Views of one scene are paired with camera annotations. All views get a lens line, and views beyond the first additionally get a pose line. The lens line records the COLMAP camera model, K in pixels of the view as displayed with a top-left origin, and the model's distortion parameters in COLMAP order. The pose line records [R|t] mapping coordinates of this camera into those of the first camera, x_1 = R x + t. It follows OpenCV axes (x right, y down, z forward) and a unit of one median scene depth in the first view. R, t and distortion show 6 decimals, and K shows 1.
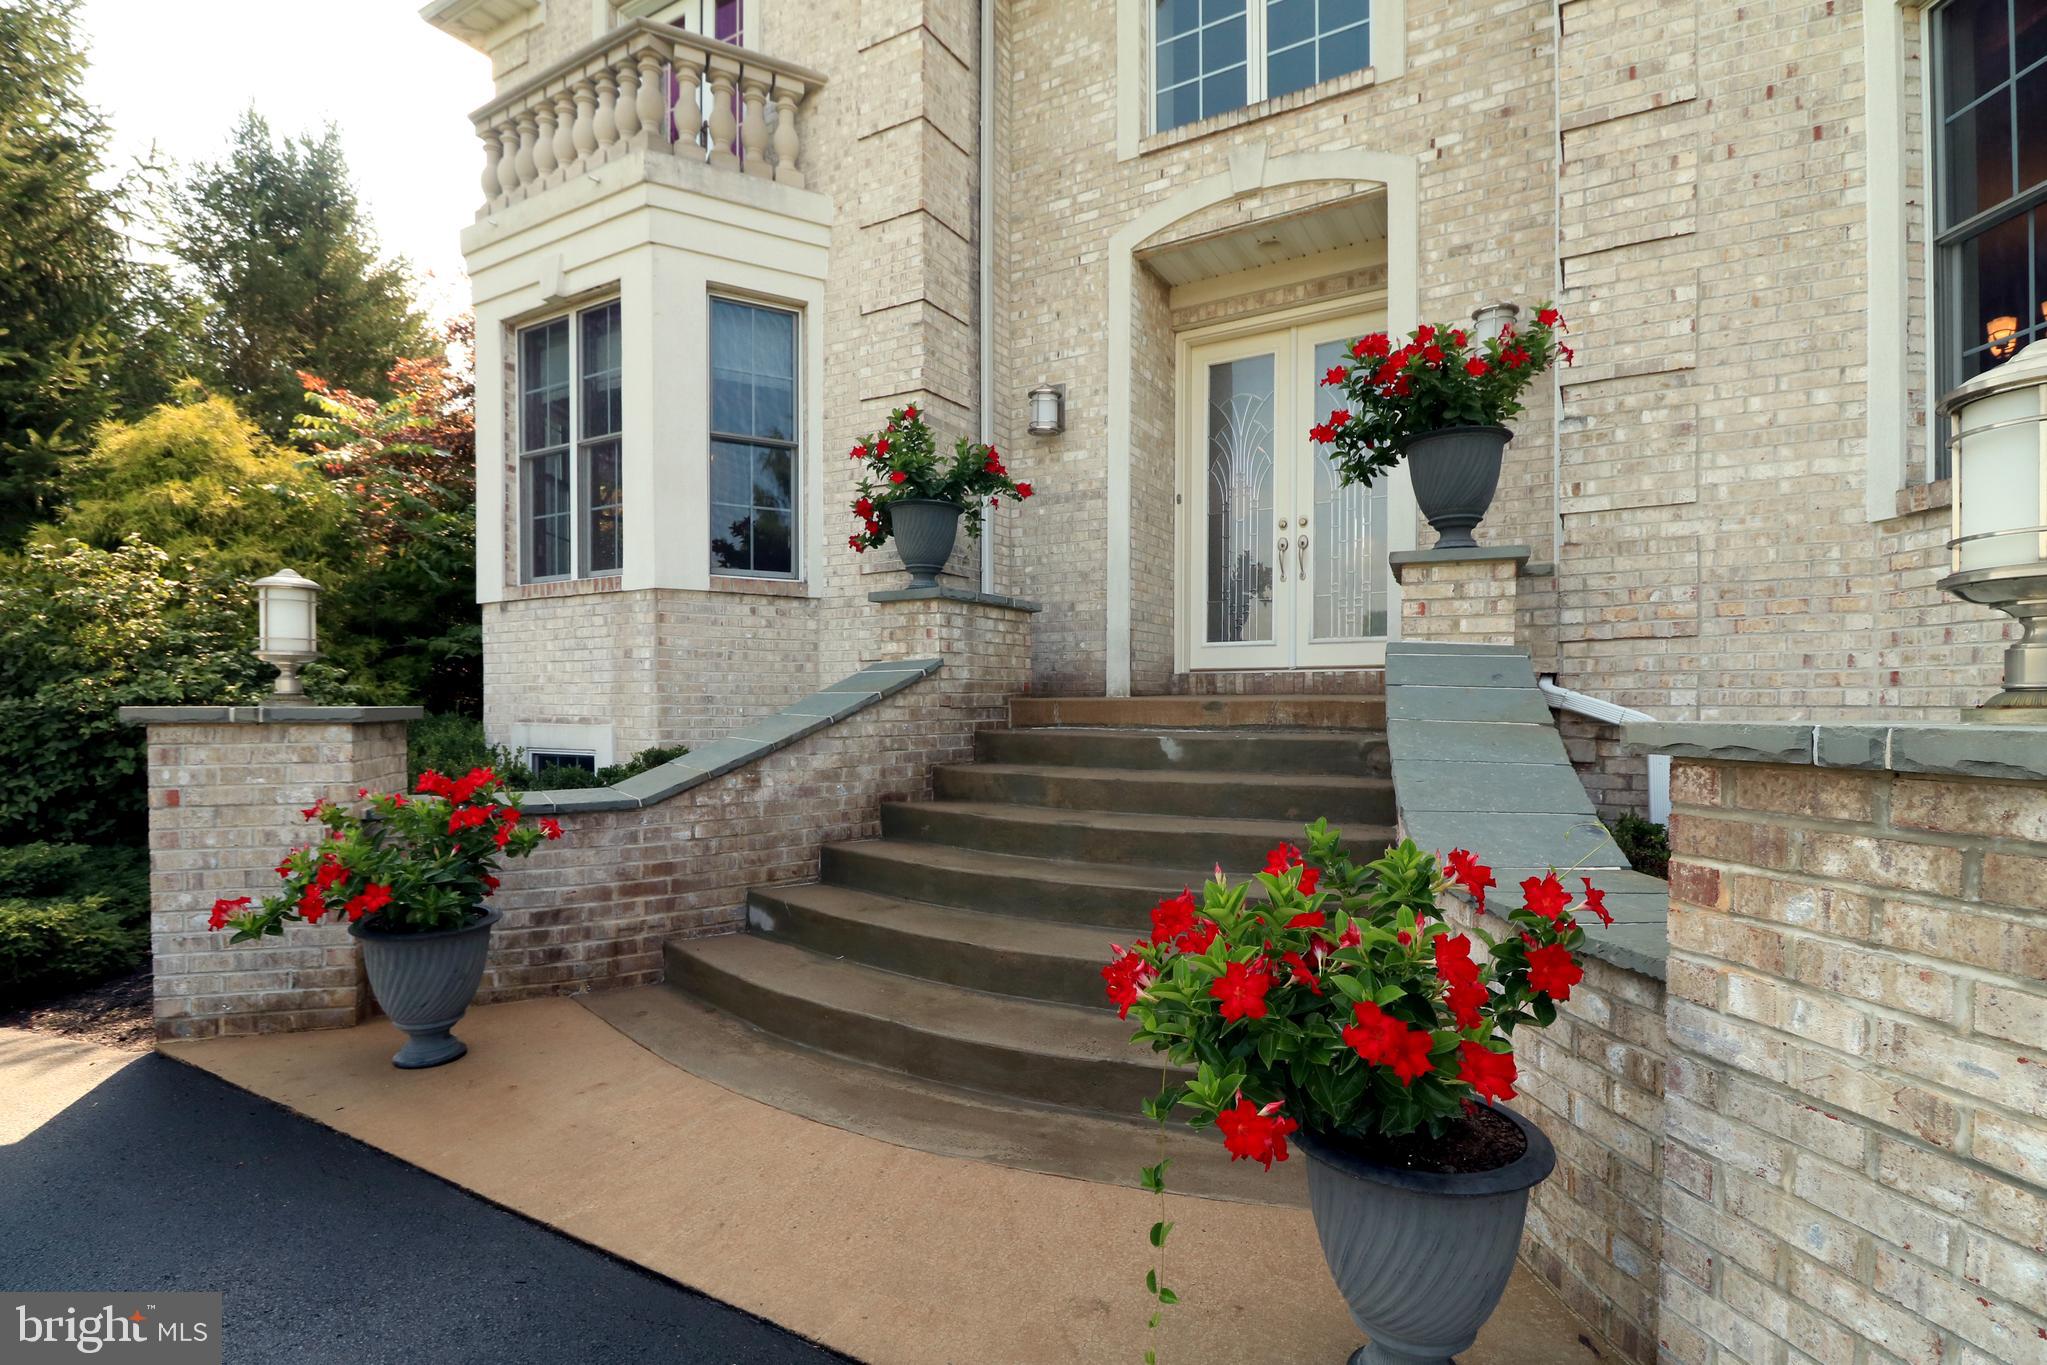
lens RADIAL K [[987.3, 0, 1023.5], [0, 987.3, 682.5], [0, 0, 1]] dist [0.003819, -0.017642]
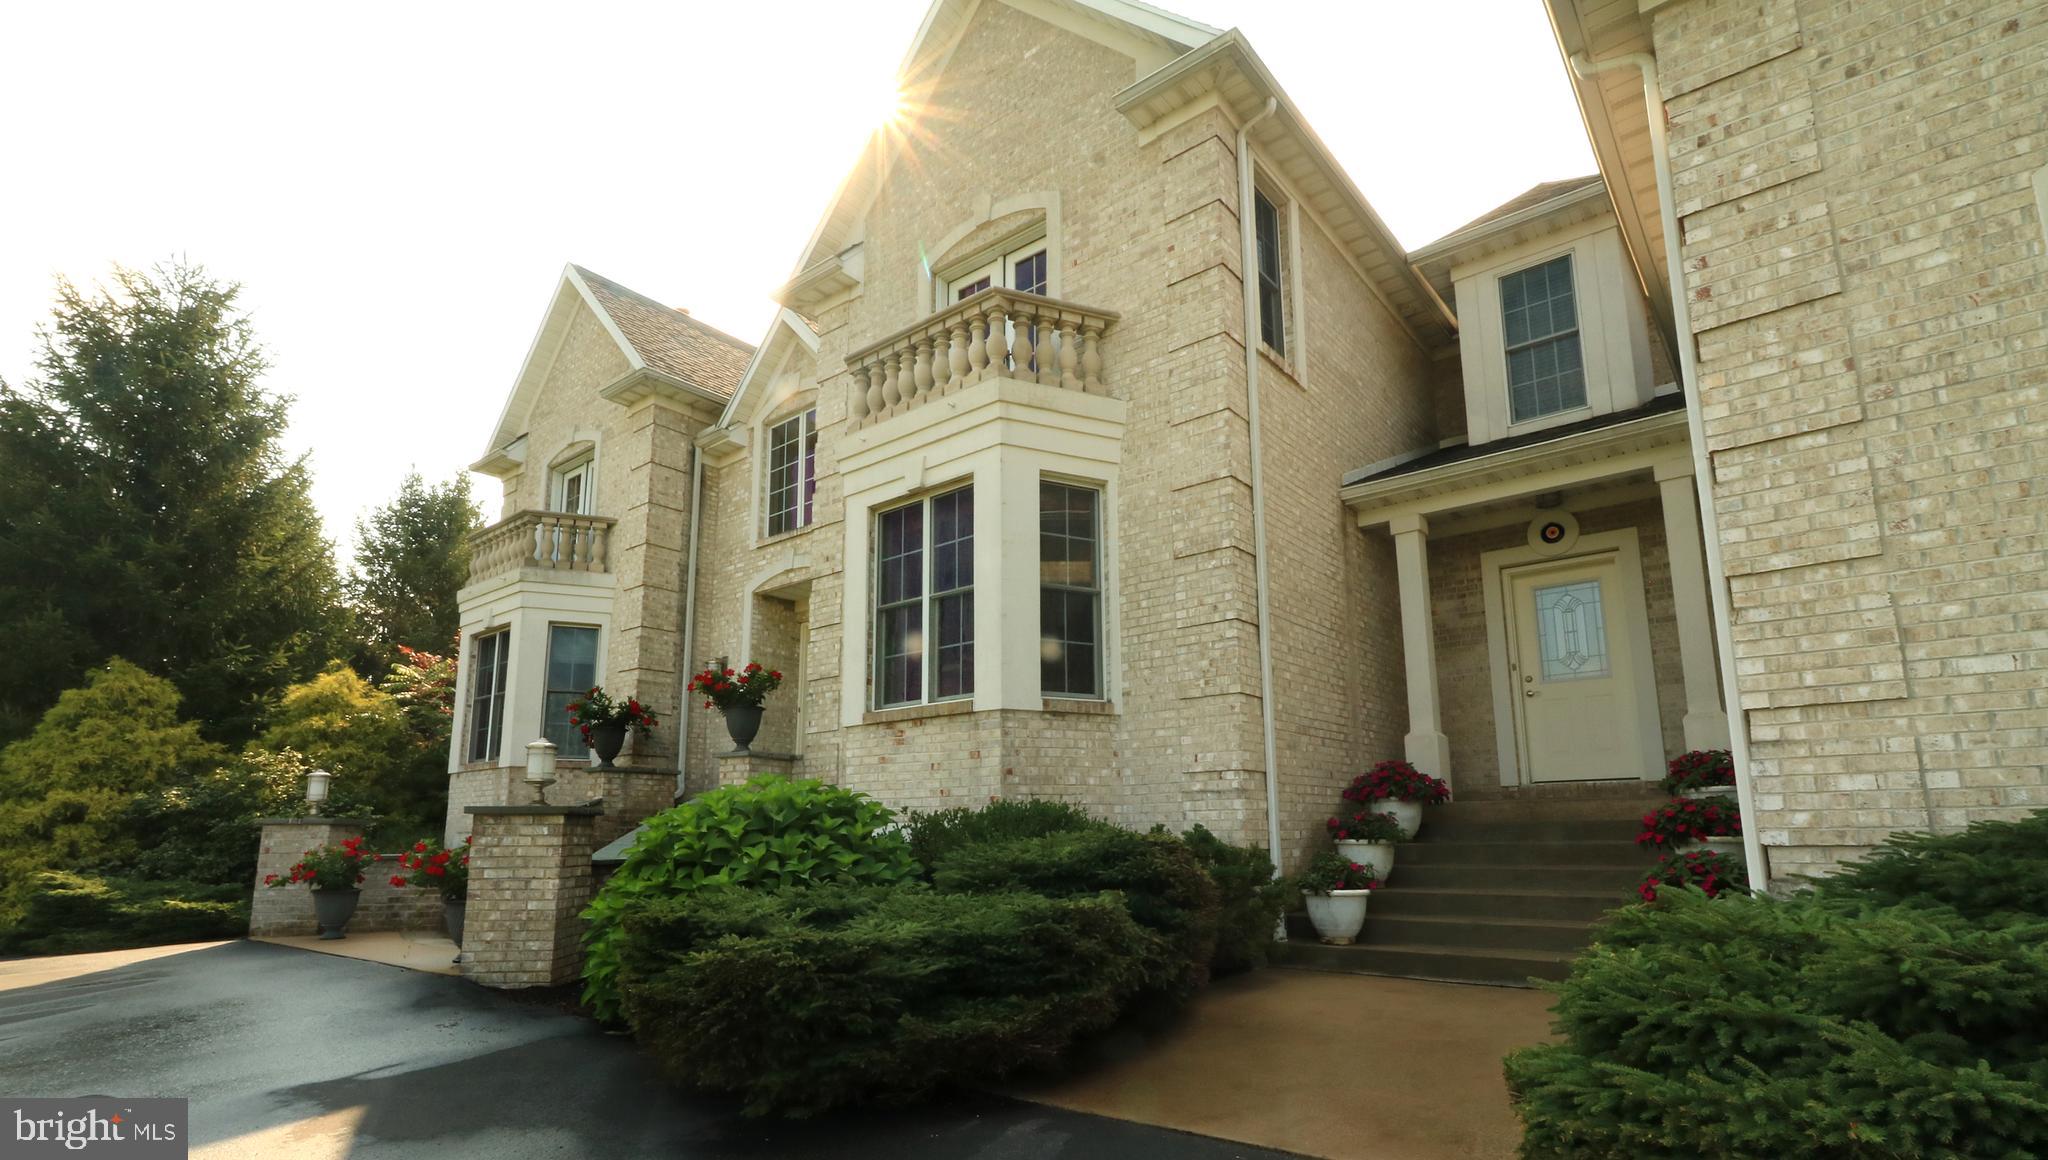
lens RADIAL K [[976.9, 0, 1026.1], [0, 976.9, 626.6], [0, 0, 1]] dist [0.002421, 0.000467]
pose [[0.989797, -0.038785, -0.137107, 0.951363], [0.011090, 0.980292, -0.197244, 0.033796], [0.142055, 0.193711, 0.970720, -0.869365]]
